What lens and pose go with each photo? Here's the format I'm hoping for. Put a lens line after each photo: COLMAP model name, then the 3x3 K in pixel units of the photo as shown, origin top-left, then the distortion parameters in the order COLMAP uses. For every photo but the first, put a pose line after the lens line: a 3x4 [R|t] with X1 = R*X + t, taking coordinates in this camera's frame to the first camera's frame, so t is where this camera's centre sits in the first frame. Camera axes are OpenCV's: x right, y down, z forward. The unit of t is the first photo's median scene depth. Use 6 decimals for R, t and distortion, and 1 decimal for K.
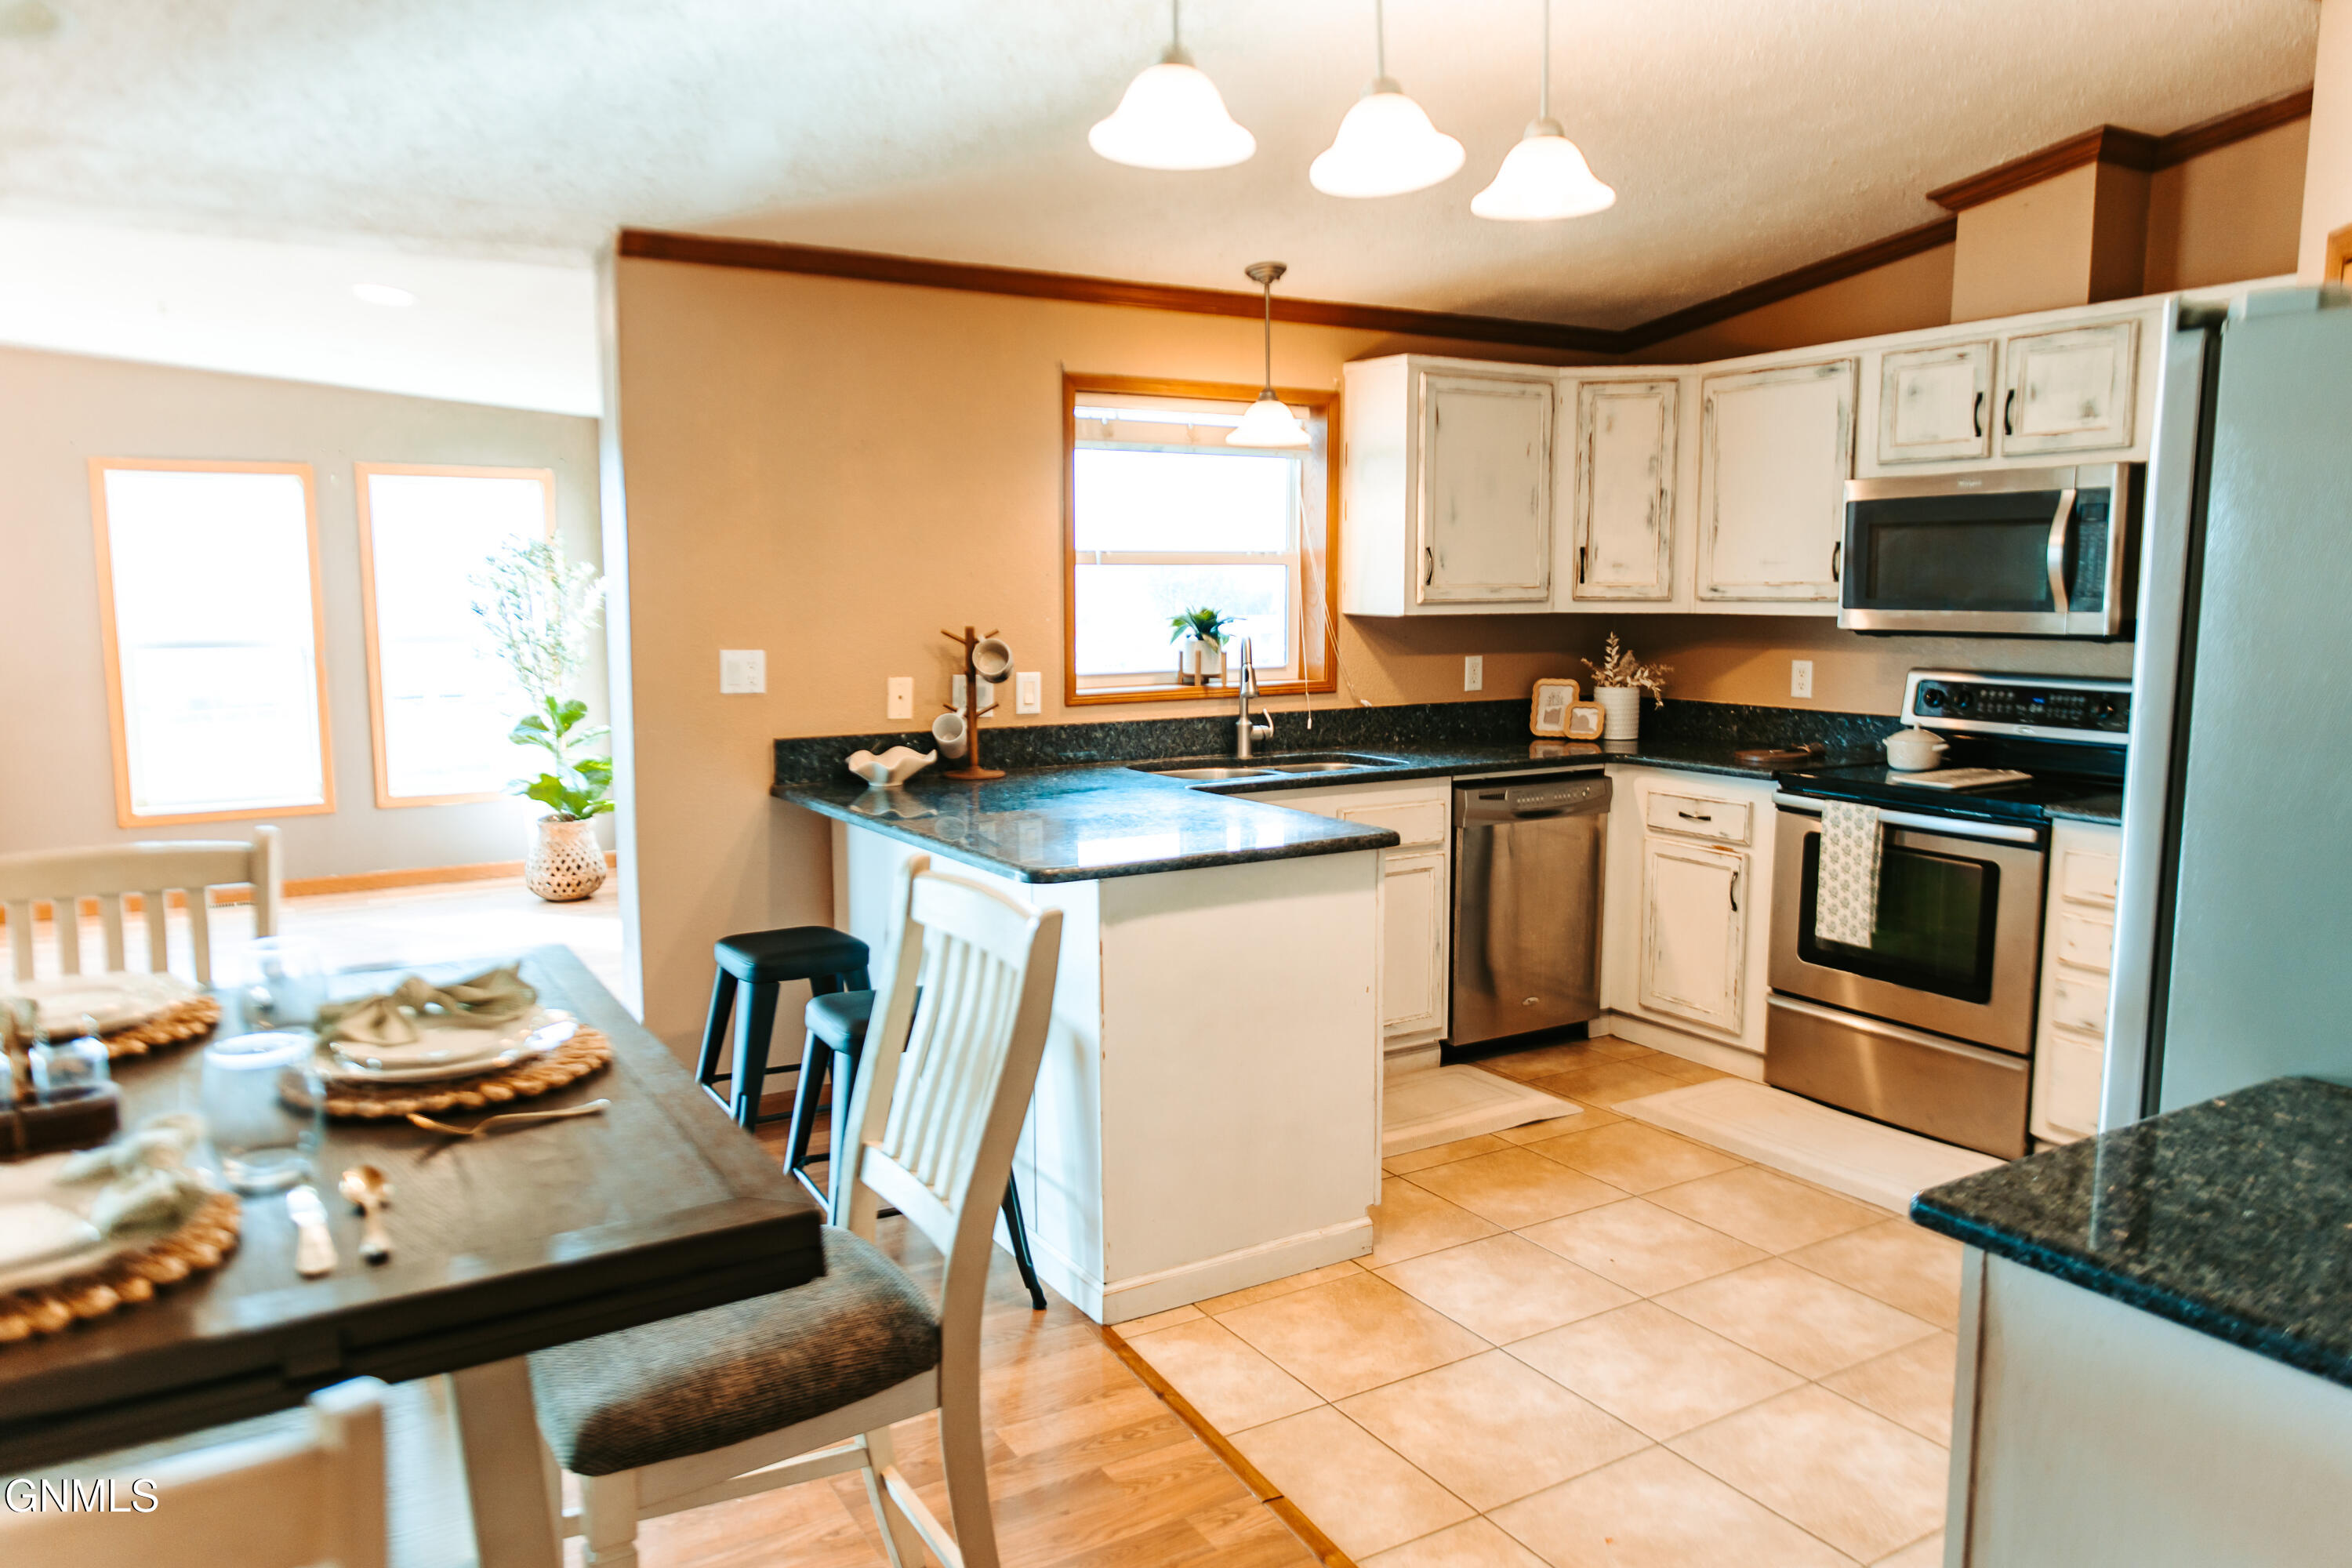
lens RADIAL K [[1639.2, 0, 1180.1], [0, 1639.2, 781.3], [0, 0, 1]] dist [-0.006362, 0.001497]
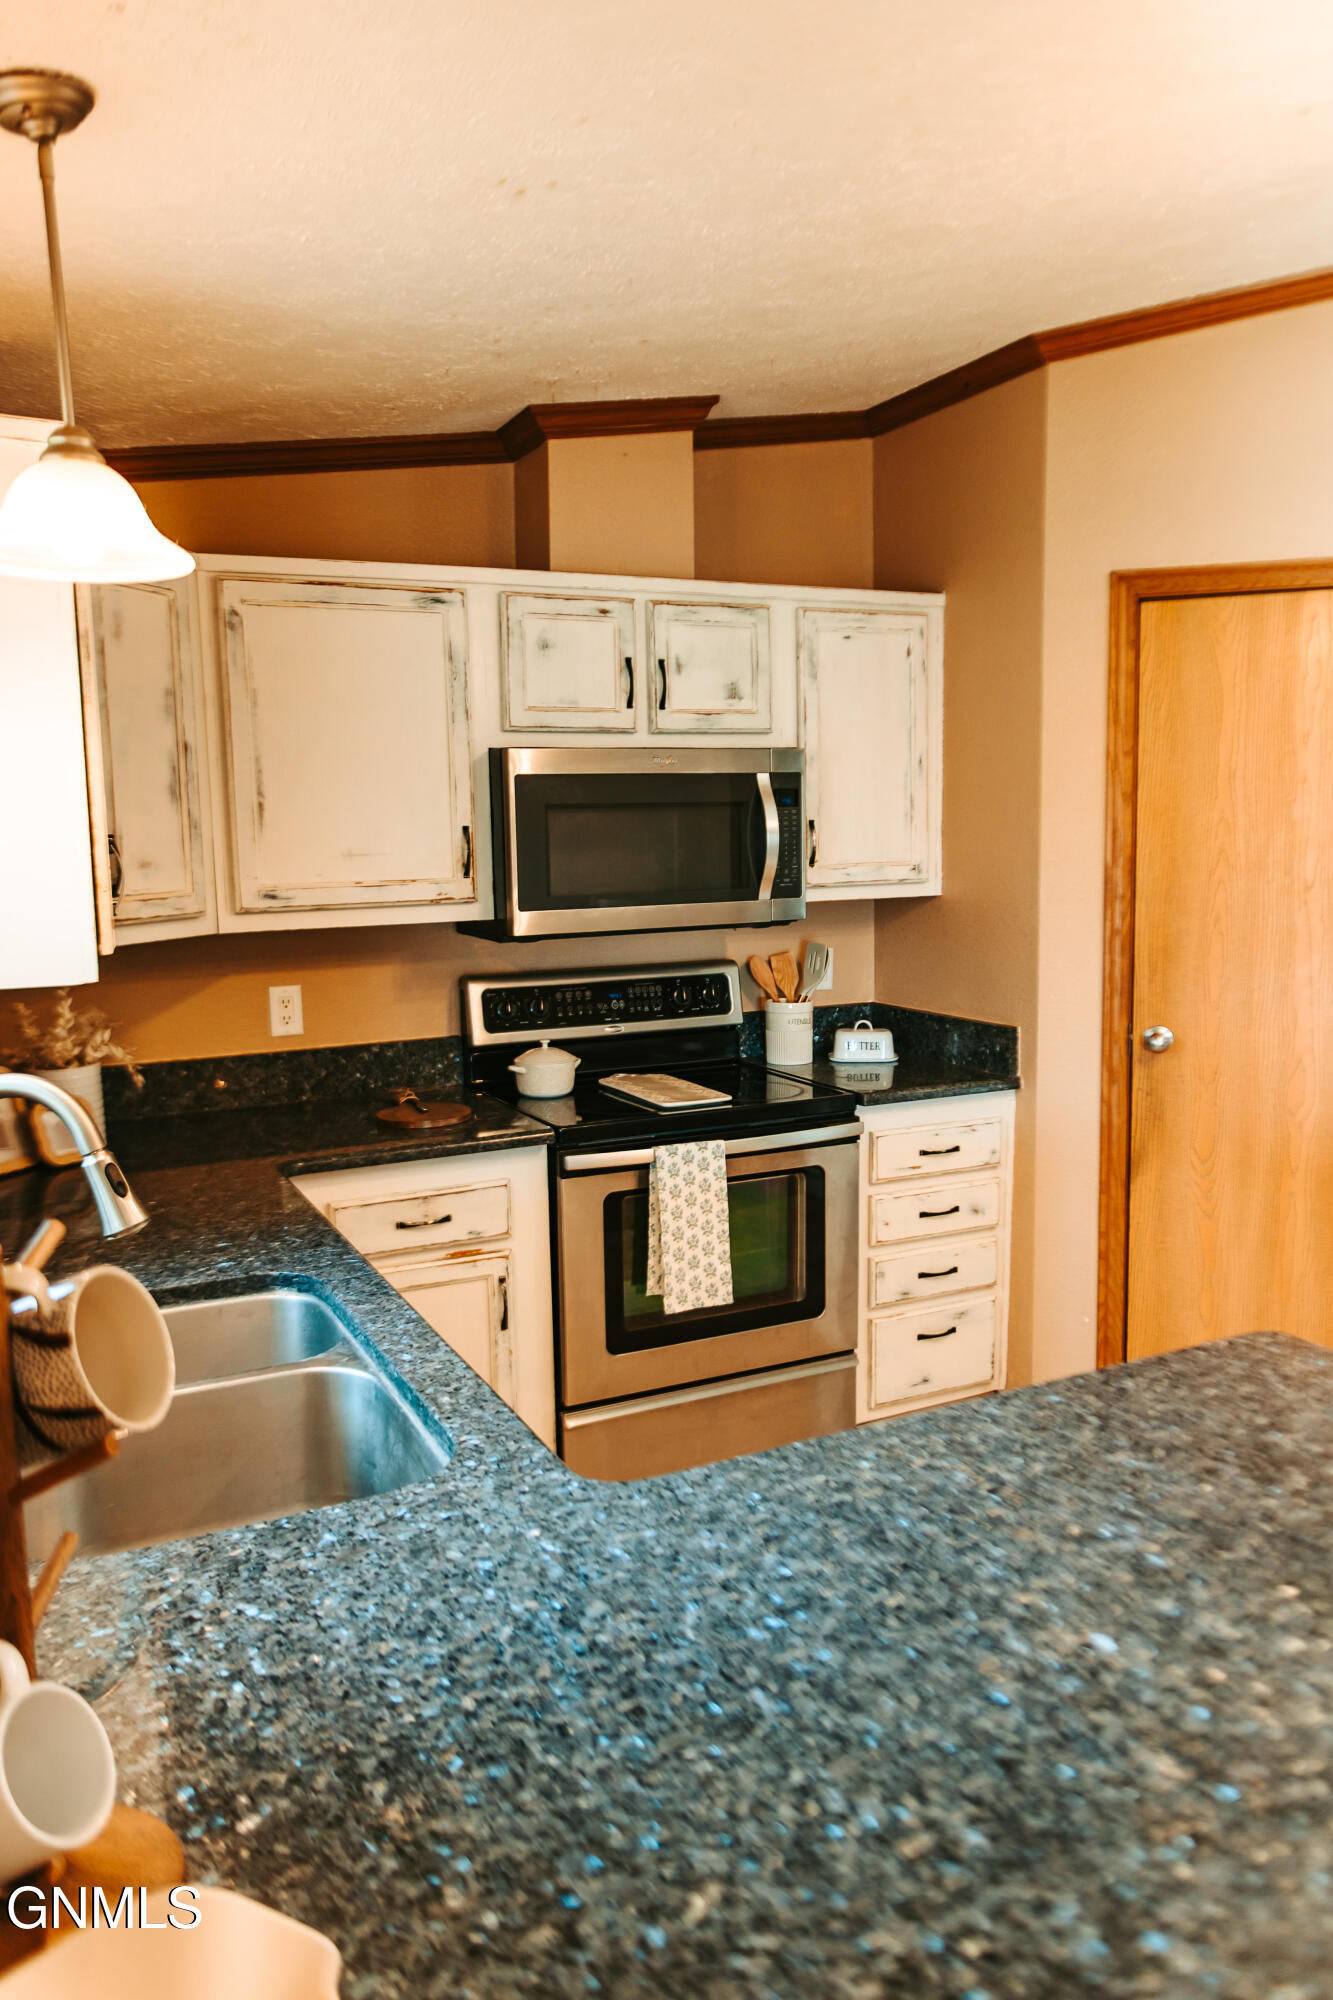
lens RADIAL K [[1393.9, 0, 682.0], [0, 1393.9, 1016.6], [0, 0, 1]] dist [-0.006362, 0.001497]
pose [[0.108837, -0.129844, 0.985543, -0.261870], [0.142608, 0.983217, 0.113789, -0.123967], [-0.983777, 0.128162, 0.125527, 0.868336]]
